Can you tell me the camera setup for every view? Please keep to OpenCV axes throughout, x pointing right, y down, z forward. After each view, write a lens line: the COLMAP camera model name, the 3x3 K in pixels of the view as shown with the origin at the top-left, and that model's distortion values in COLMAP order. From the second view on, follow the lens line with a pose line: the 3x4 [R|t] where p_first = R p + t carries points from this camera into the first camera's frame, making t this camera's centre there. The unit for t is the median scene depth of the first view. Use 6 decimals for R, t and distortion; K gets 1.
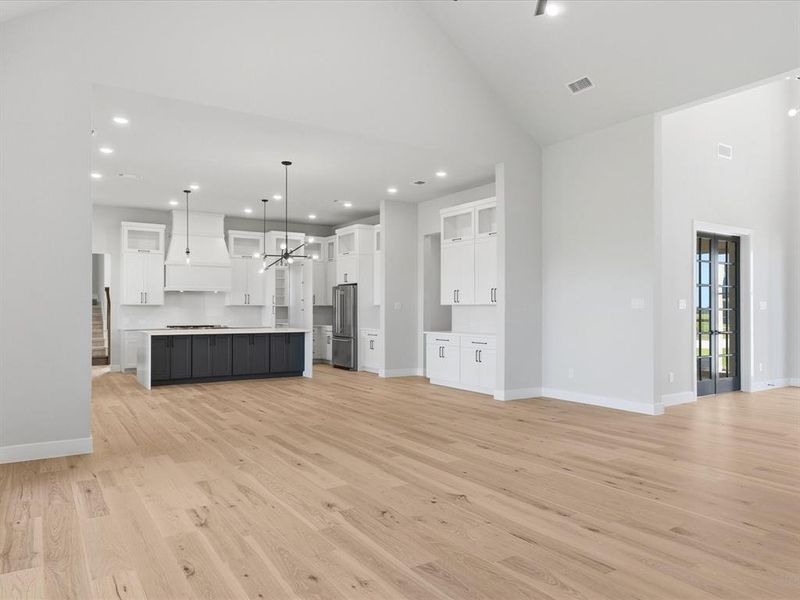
lens RADIAL K [[562.6, 0, 400.0], [0, 562.6, 300.0], [0, 0, 1]] dist [-0.010007, -0.000165]
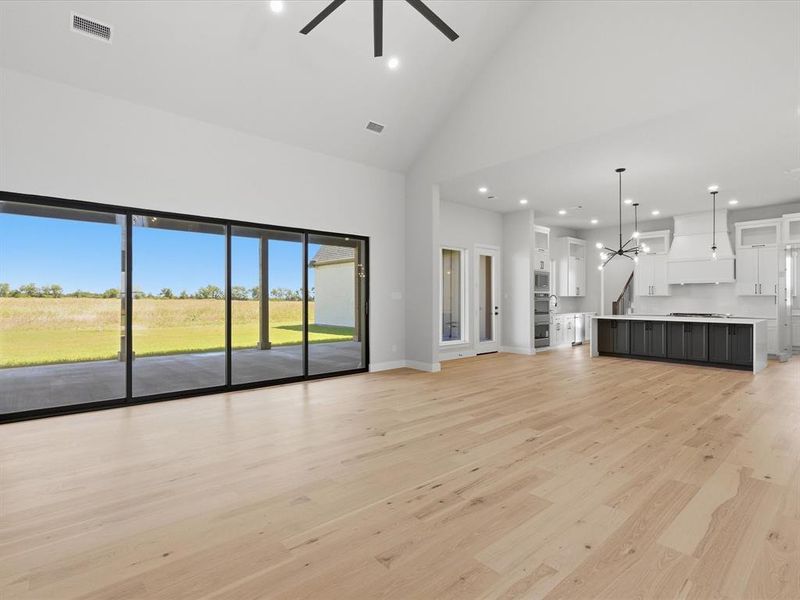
lens RADIAL K [[409.1, 0, 403.7], [0, 409.1, 300.2], [0, 0, 1]] dist [-0.011585, 0.001402]
pose [[0.144053, 0.004227, -0.989561, 0.467495], [0.015177, 0.999864, 0.006480, 0.005053], [0.989454, -0.015952, 0.143969, 0.384530]]
